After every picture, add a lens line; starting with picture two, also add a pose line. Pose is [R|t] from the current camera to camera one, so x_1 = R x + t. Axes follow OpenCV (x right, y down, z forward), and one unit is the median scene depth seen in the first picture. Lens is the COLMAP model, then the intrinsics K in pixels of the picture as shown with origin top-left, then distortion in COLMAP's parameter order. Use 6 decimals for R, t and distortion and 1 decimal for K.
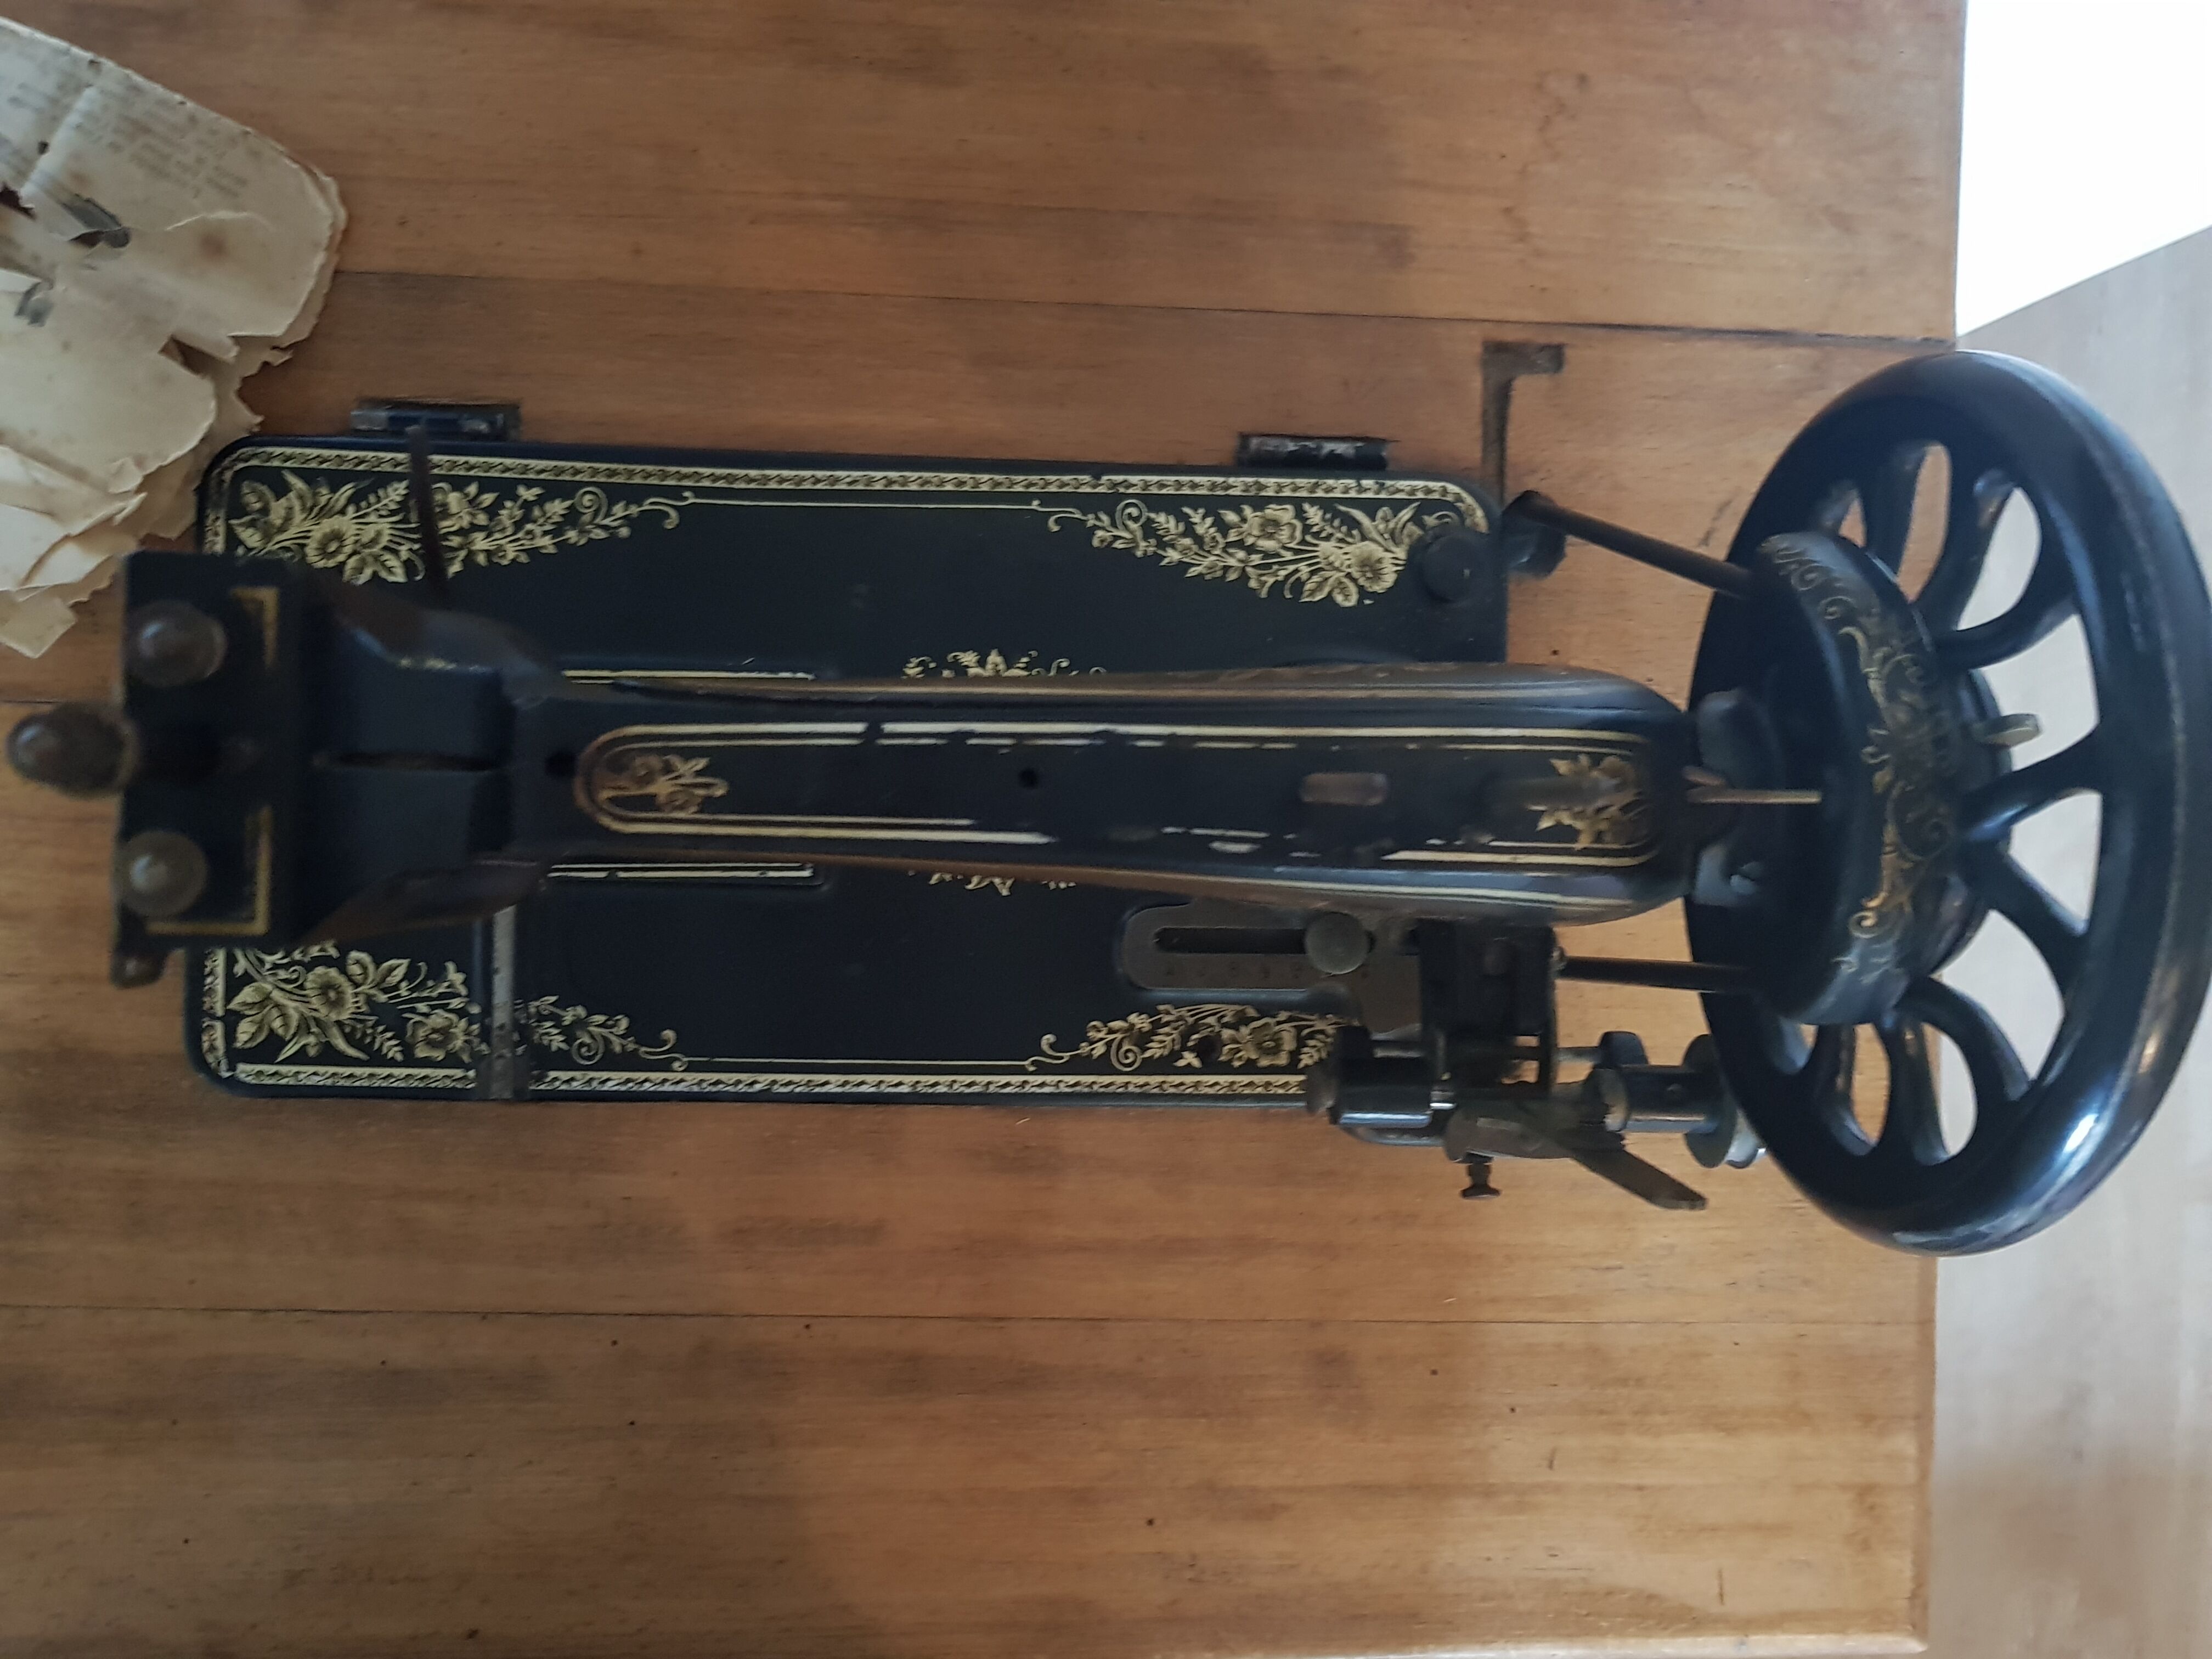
lens RADIAL K [[1862.3, 0, 1075.4], [0, 1862.3, 823.8], [0, 0, 1]] dist [-0.009870, -0.061365]
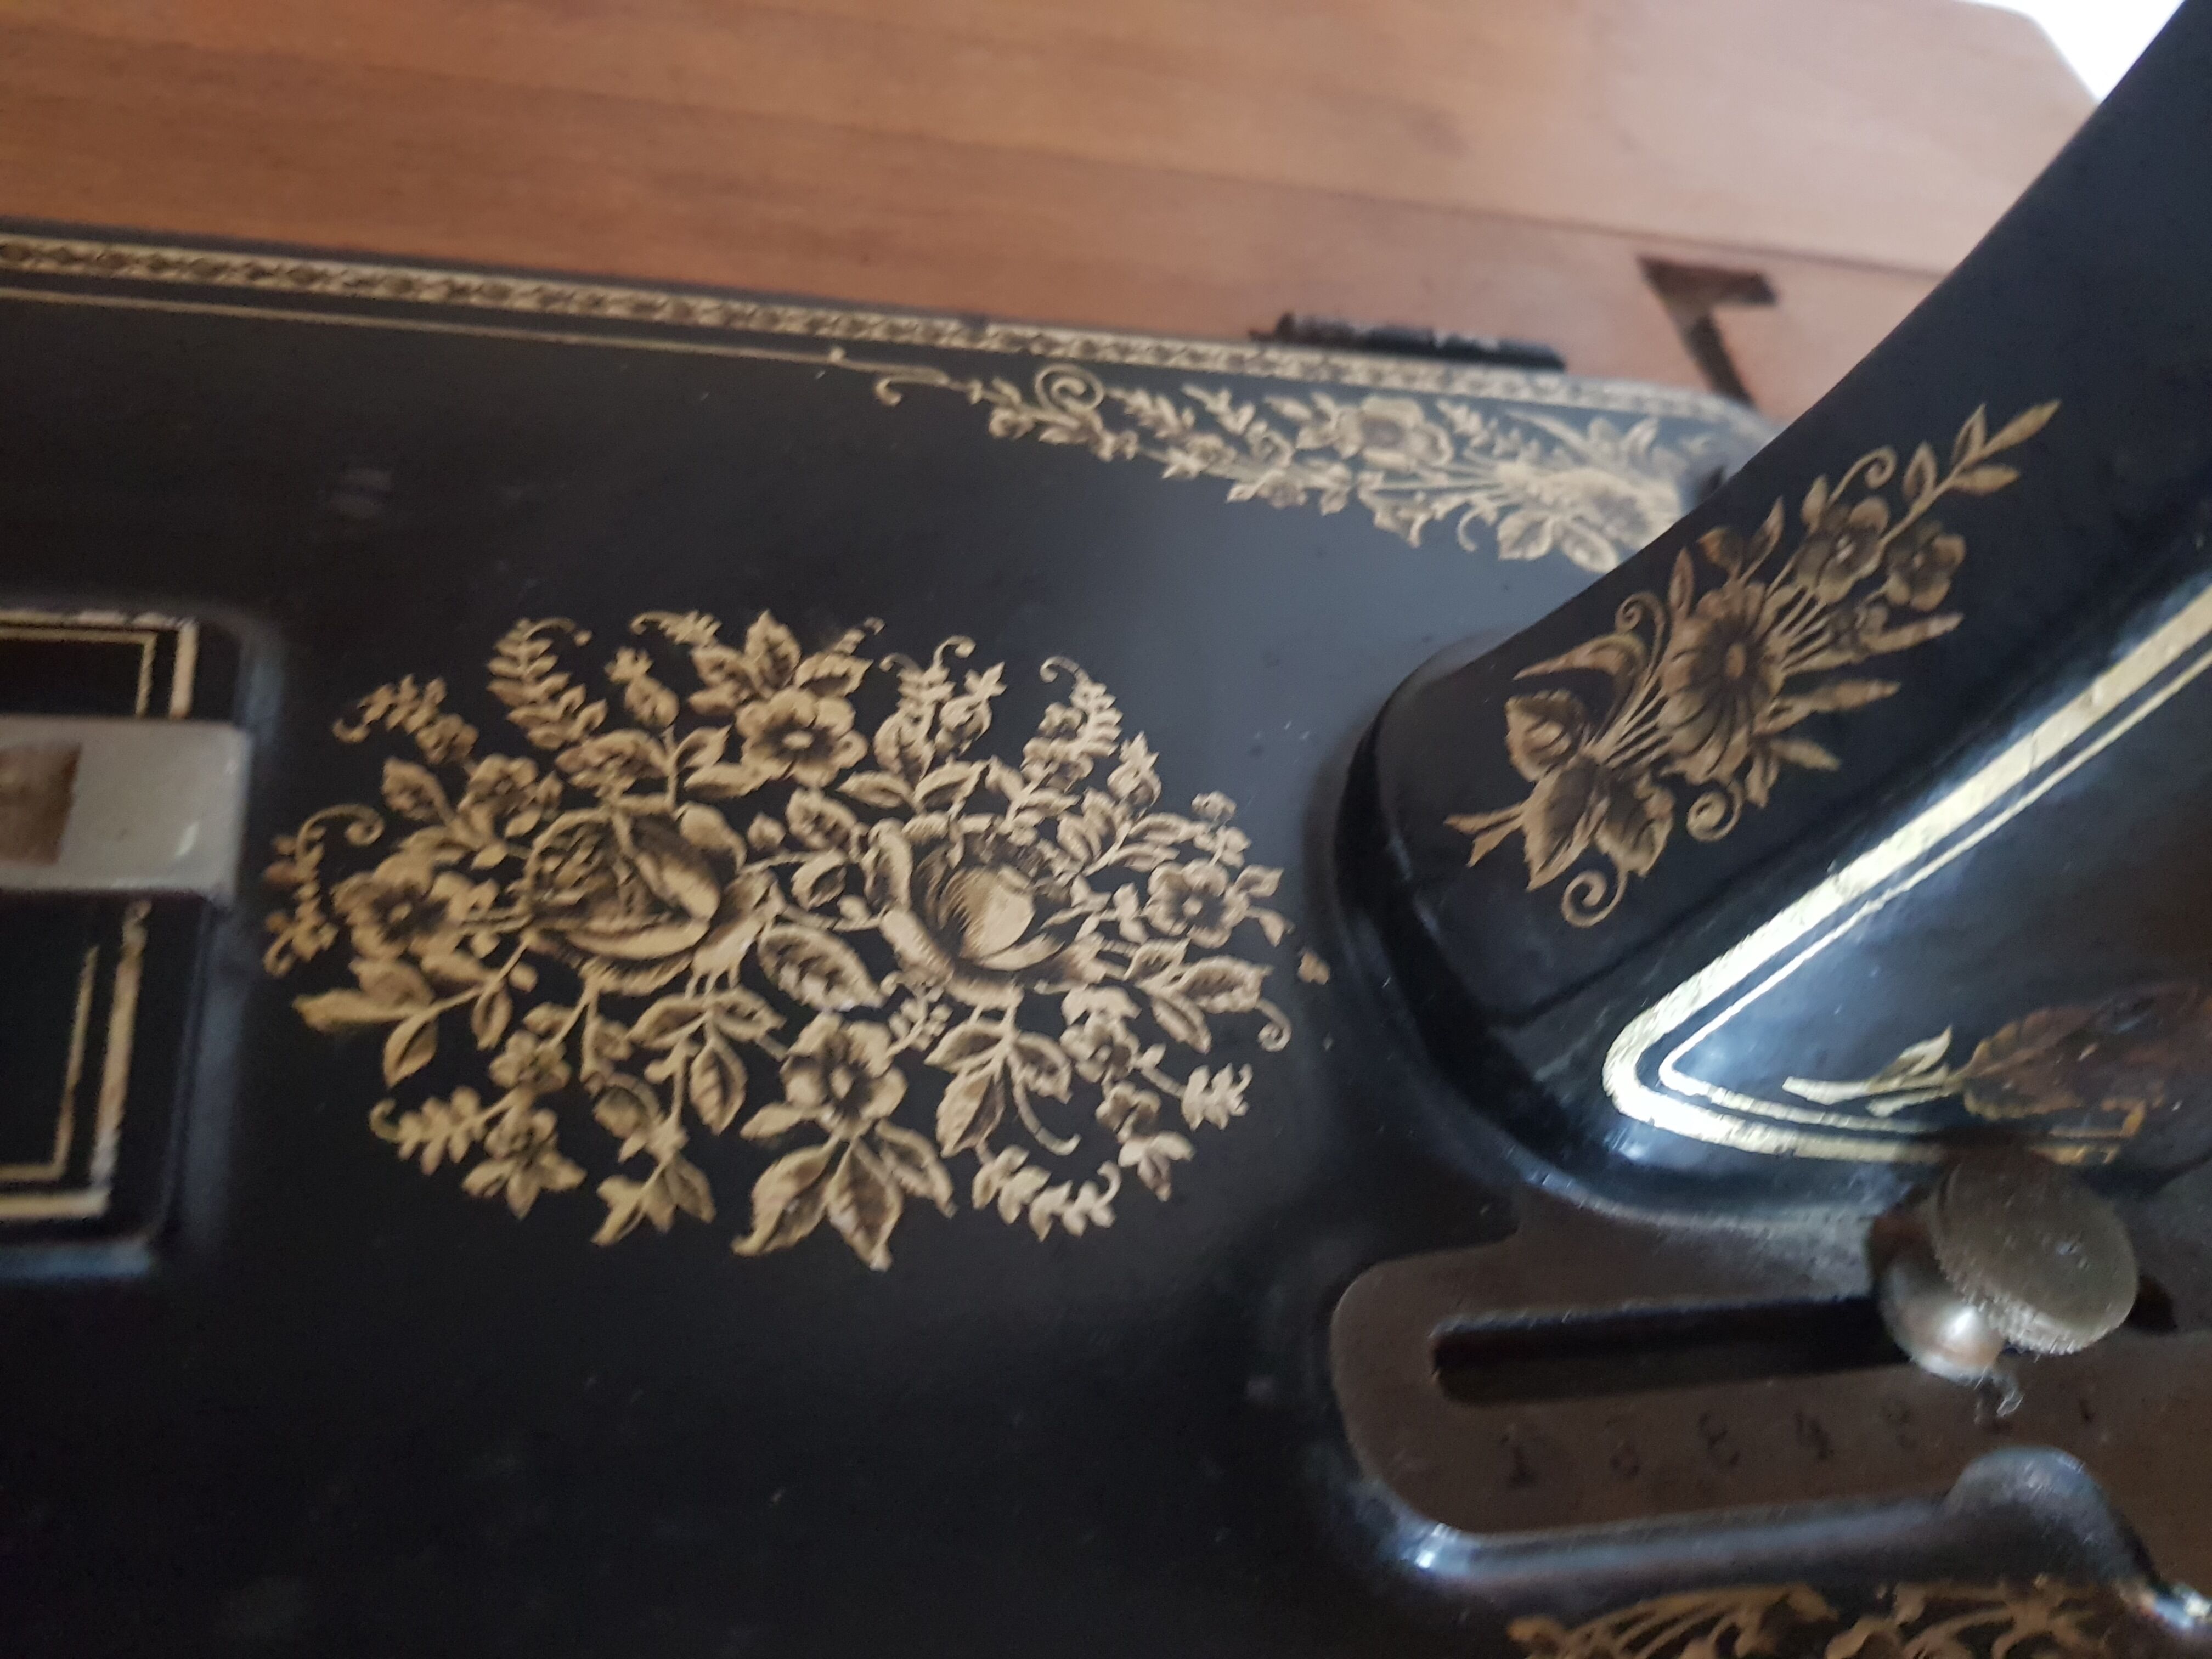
lens RADIAL K [[1799.1, 0, 1057.7], [0, 1799.1, 840.6], [0, 0, 1]] dist [-0.041319, -0.015084]
pose [[0.971525, -0.046821, 0.232266, -0.071022], [0.176432, 0.797267, -0.577267, 0.146072], [-0.158150, 0.601809, 0.782825, 0.764303]]
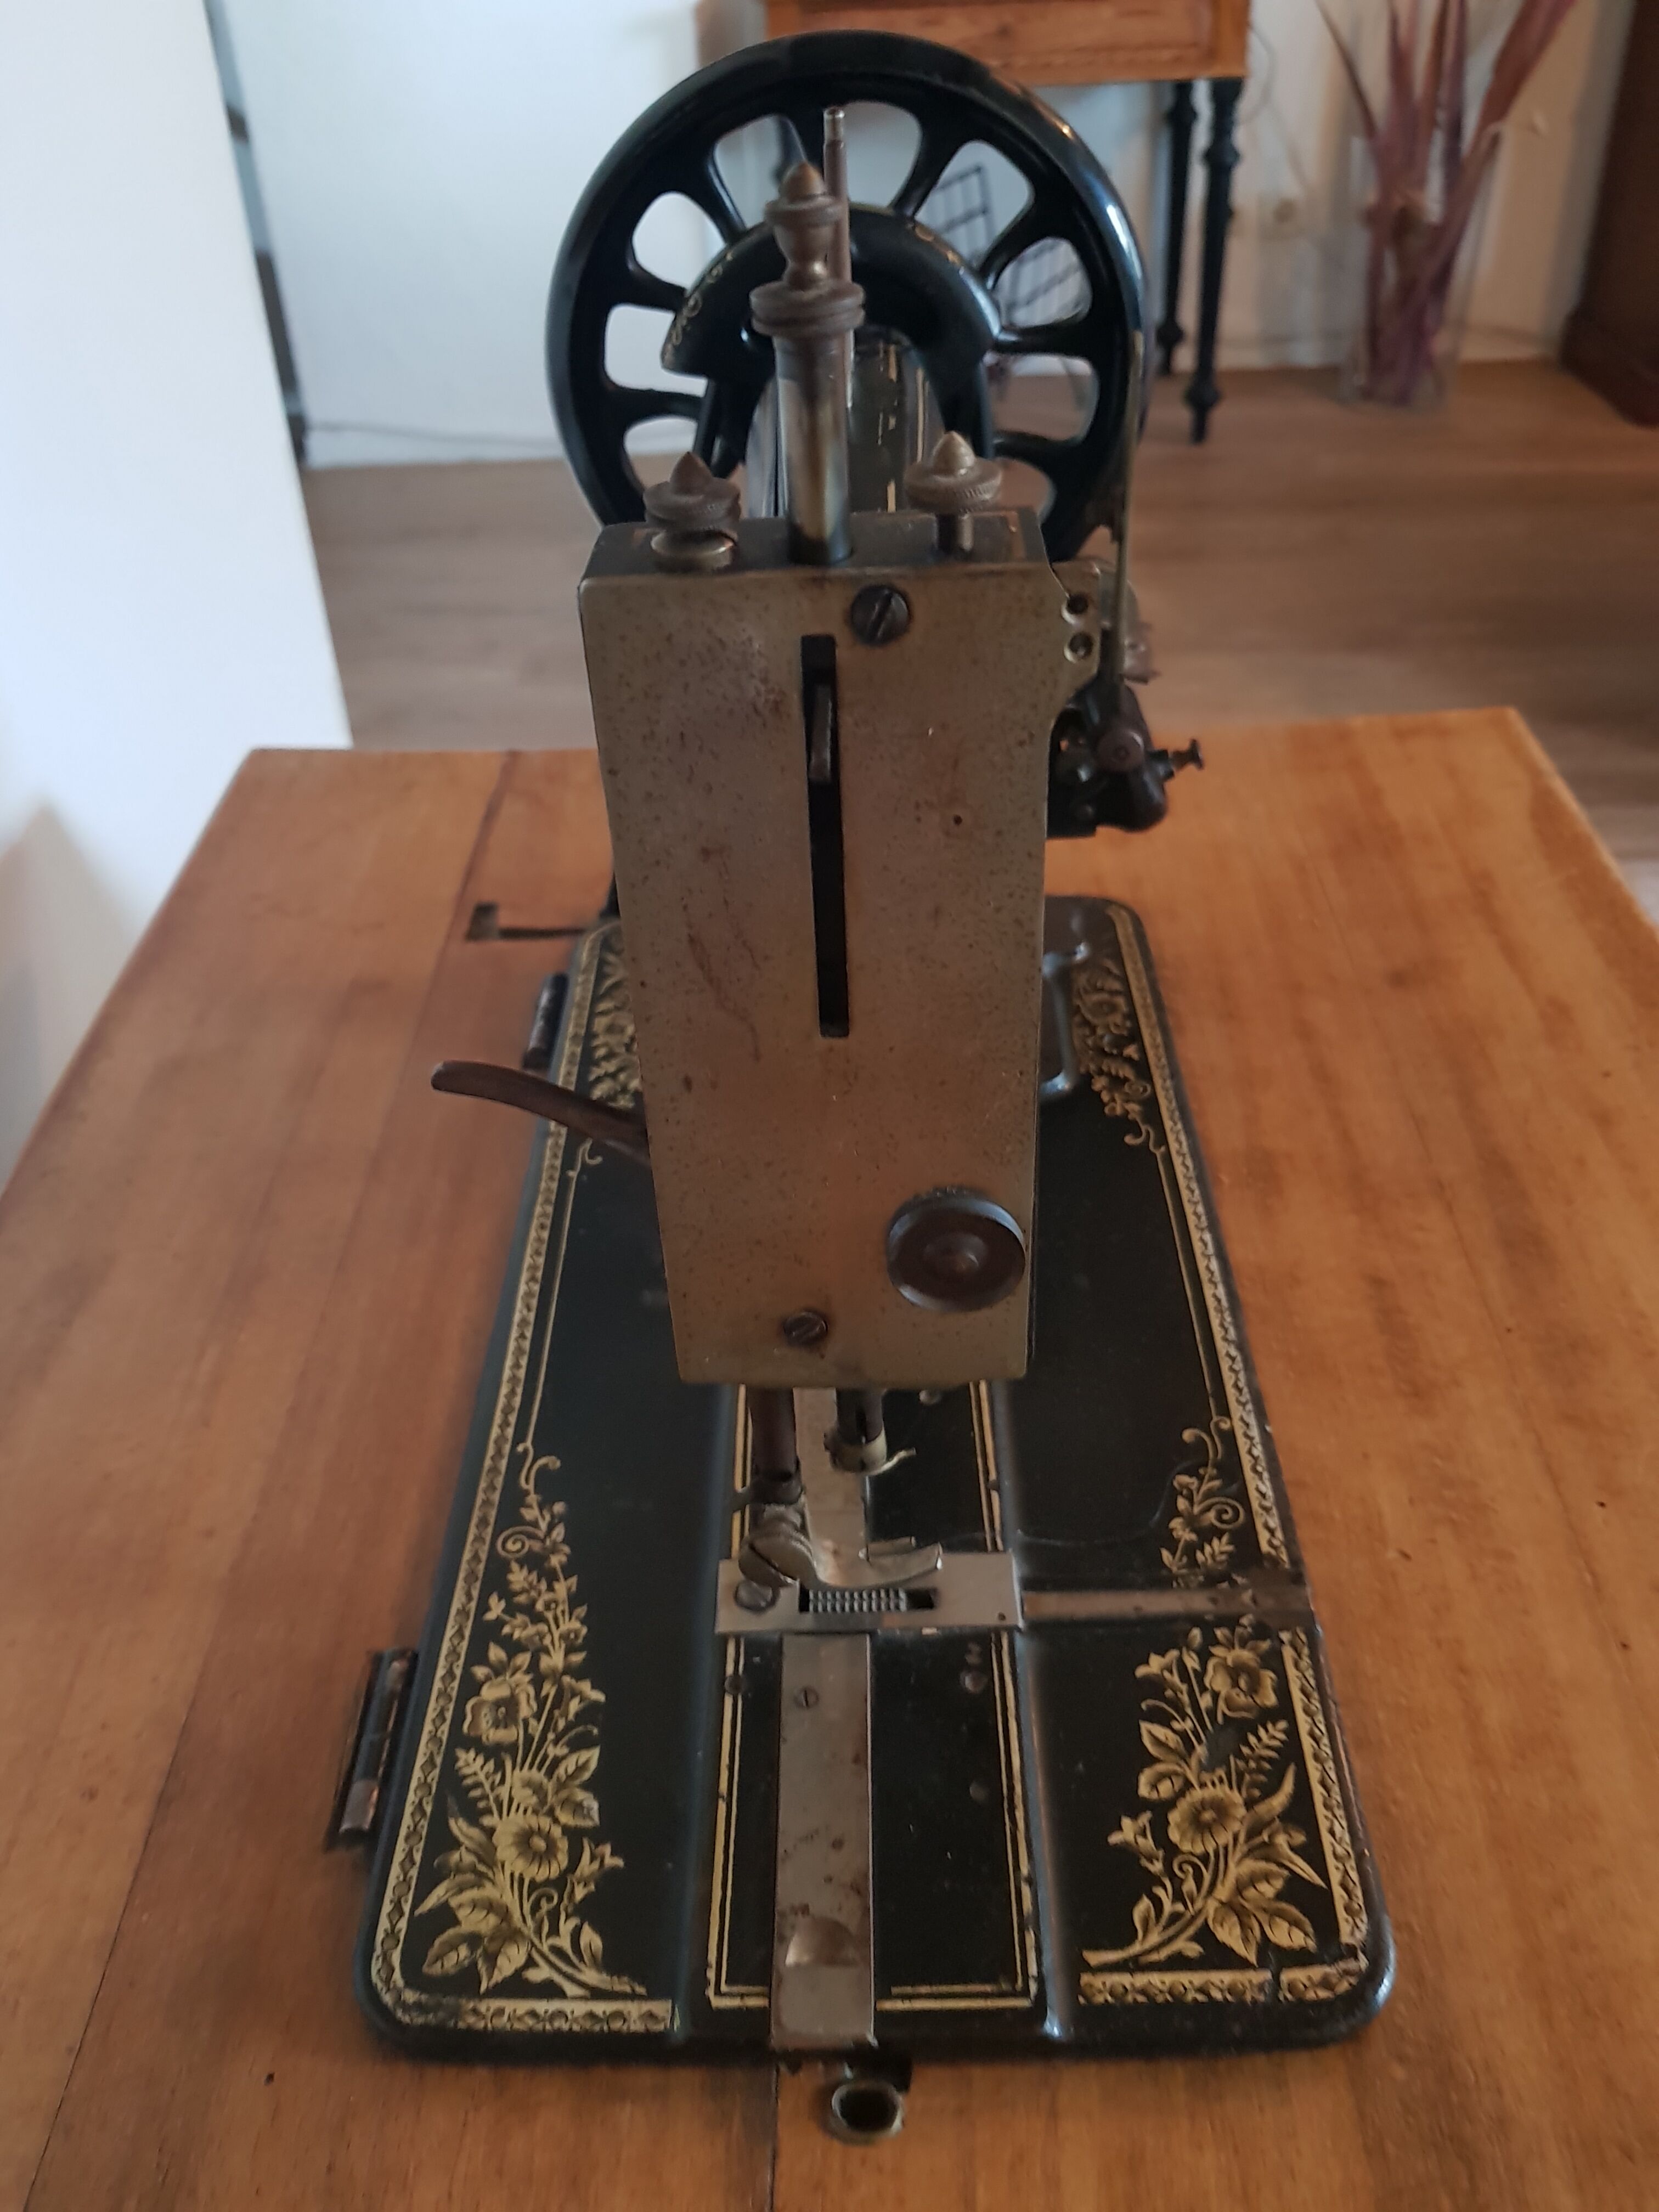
lens RADIAL K [[1797.5, 0, 831.8], [0, 1797.5, 1035.2], [0, 0, 1]] dist [-0.035837, -0.041383]
pose [[-0.014940, -0.648234, 0.761295, -0.690393], [0.998851, -0.044345, -0.018158, -0.018703], [0.045530, 0.760149, 0.648152, 0.359629]]
